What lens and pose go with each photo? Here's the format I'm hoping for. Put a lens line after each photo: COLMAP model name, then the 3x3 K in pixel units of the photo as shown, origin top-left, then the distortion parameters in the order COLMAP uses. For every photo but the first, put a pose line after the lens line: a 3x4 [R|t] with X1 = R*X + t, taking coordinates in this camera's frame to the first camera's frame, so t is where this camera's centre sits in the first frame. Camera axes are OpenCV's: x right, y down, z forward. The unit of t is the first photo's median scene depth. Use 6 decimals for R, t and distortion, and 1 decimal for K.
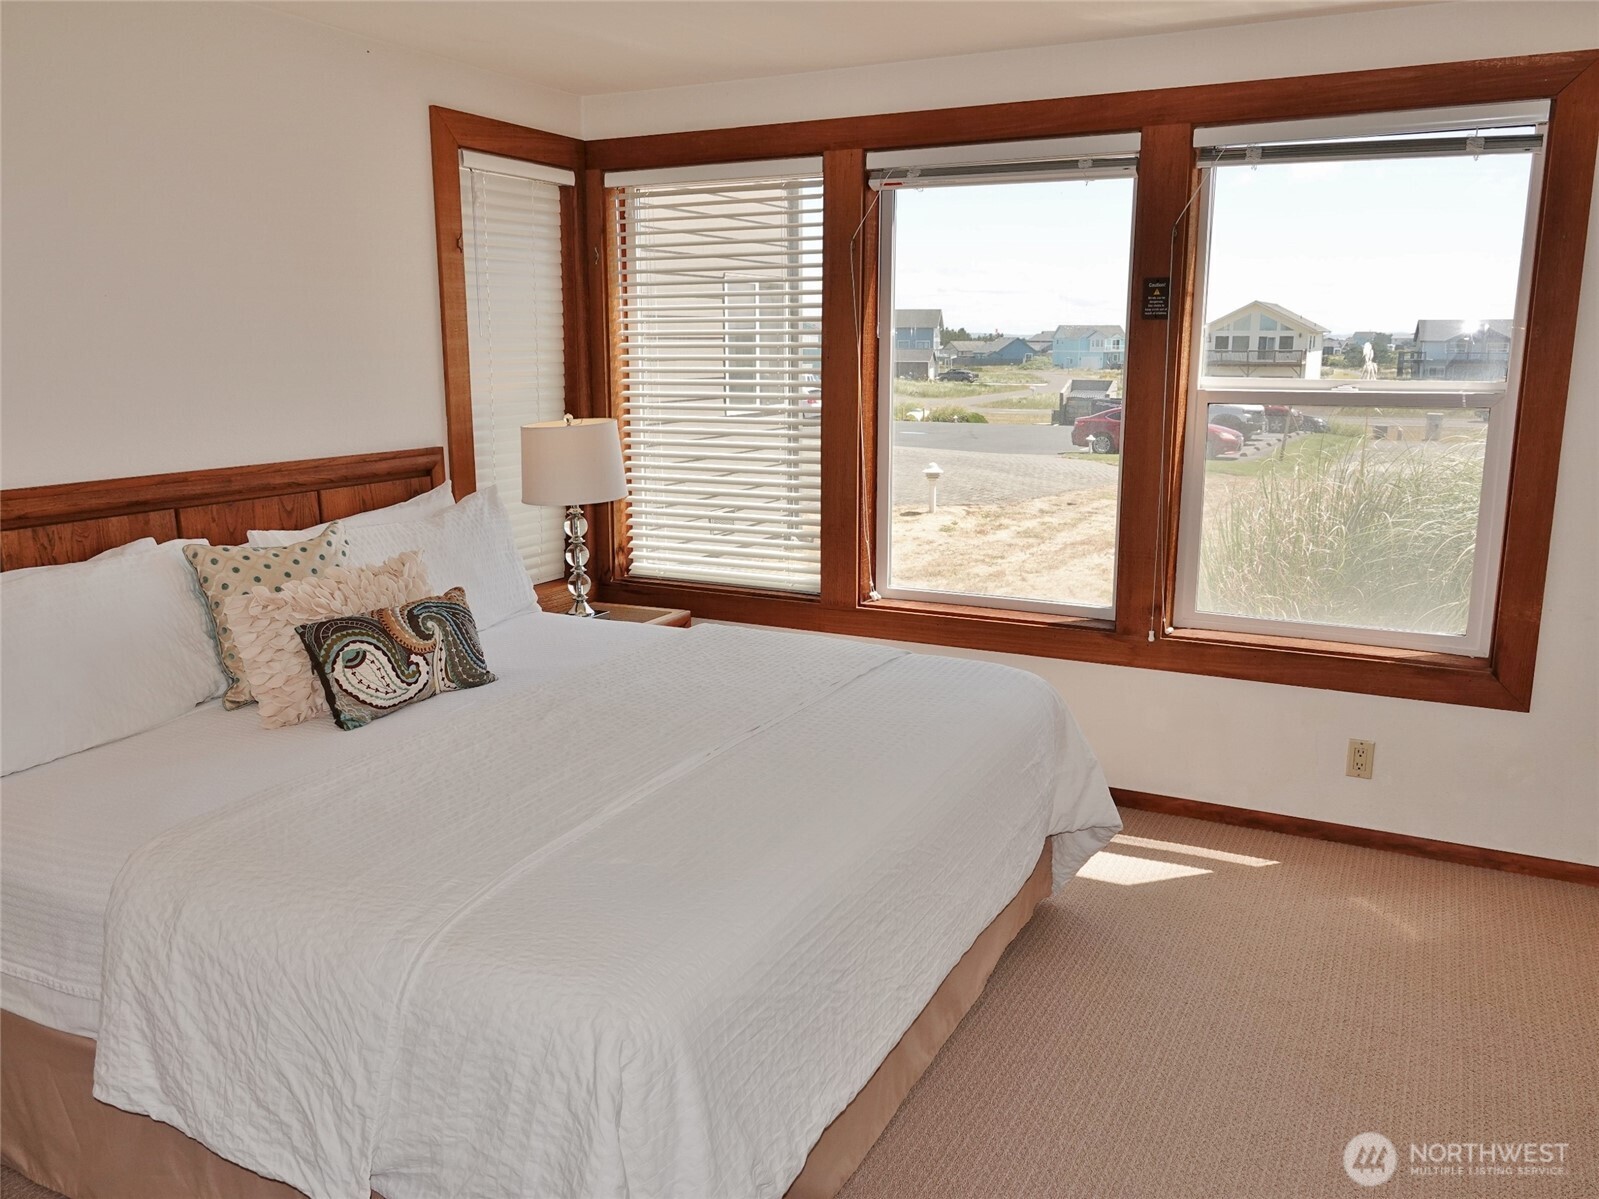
lens RADIAL K [[1253.8, 0, 814.4], [0, 1253.8, 599.4], [0, 0, 1]] dist [0.002102, -0.004289]
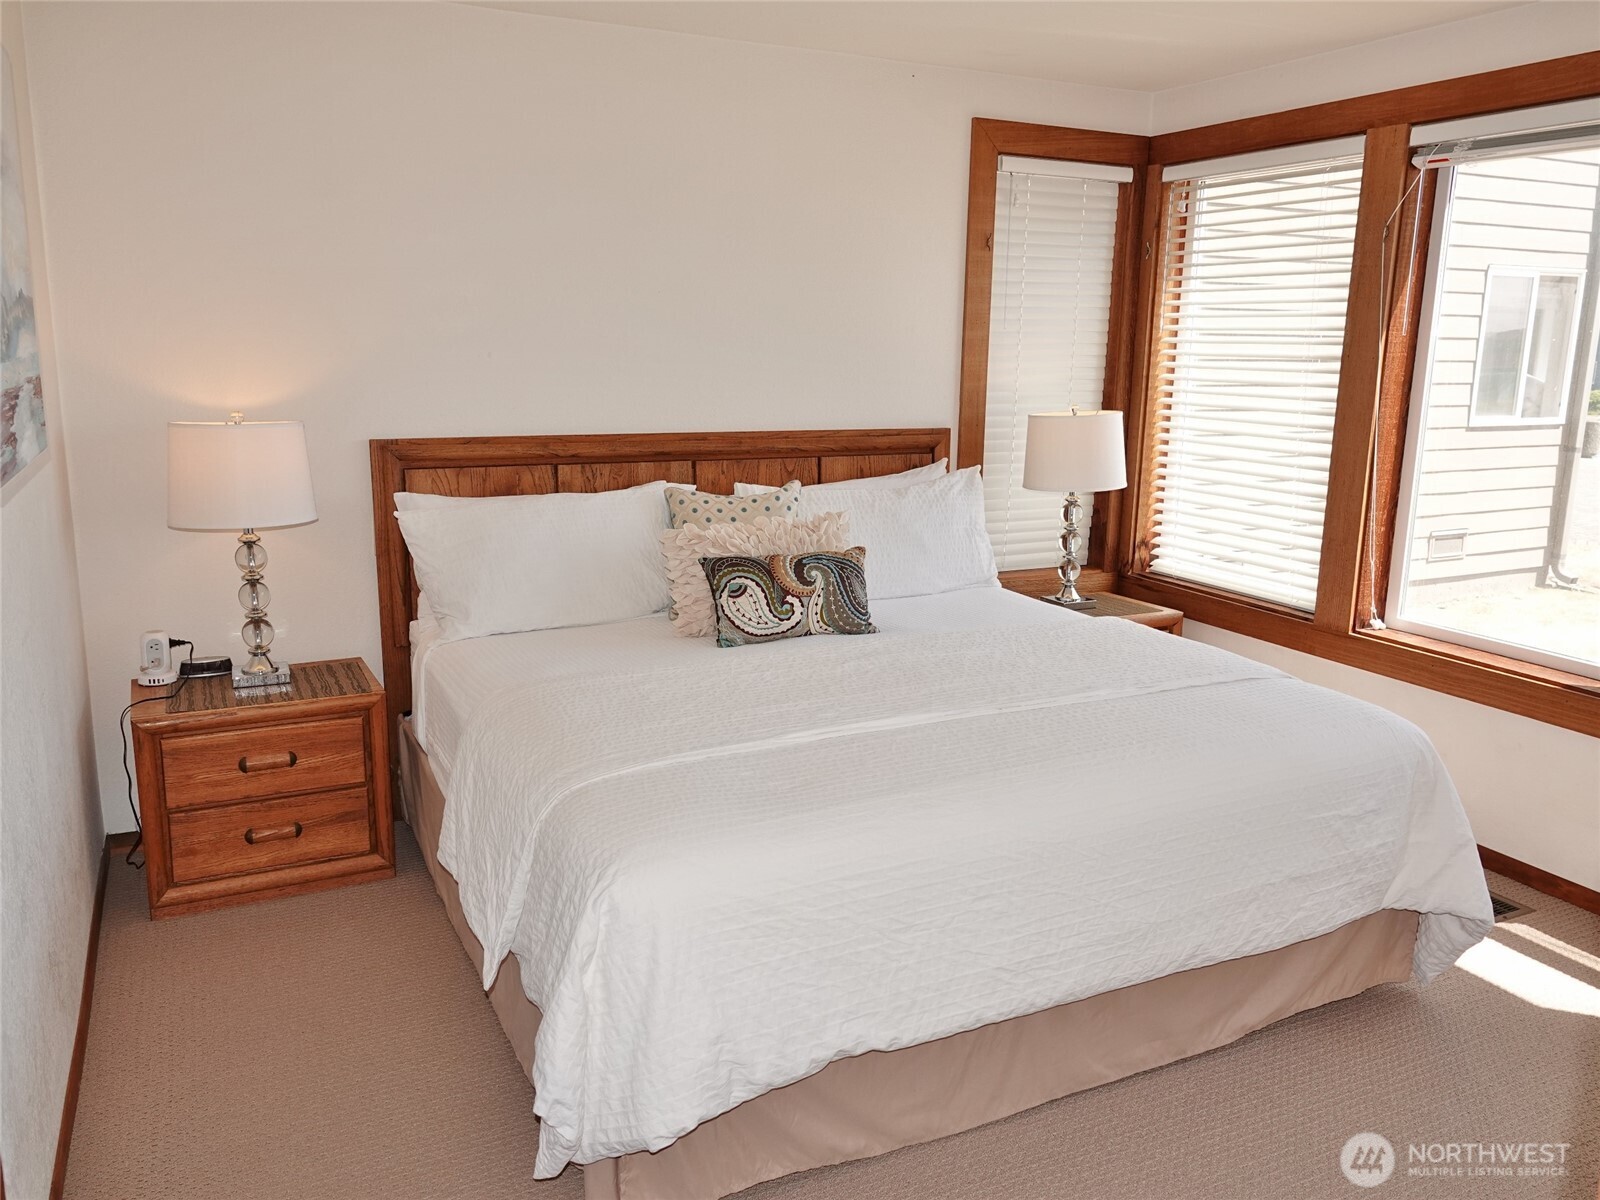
lens RADIAL K [[1254.5, 0, 801.4], [0, 1254.5, 600.8], [0, 0, 1]] dist [0.002102, -0.004289]
pose [[0.798054, 0.139104, -0.586310, 0.274580], [-0.137386, 0.989367, 0.047728, -0.006459], [0.586715, 0.042461, 0.808680, 0.039516]]
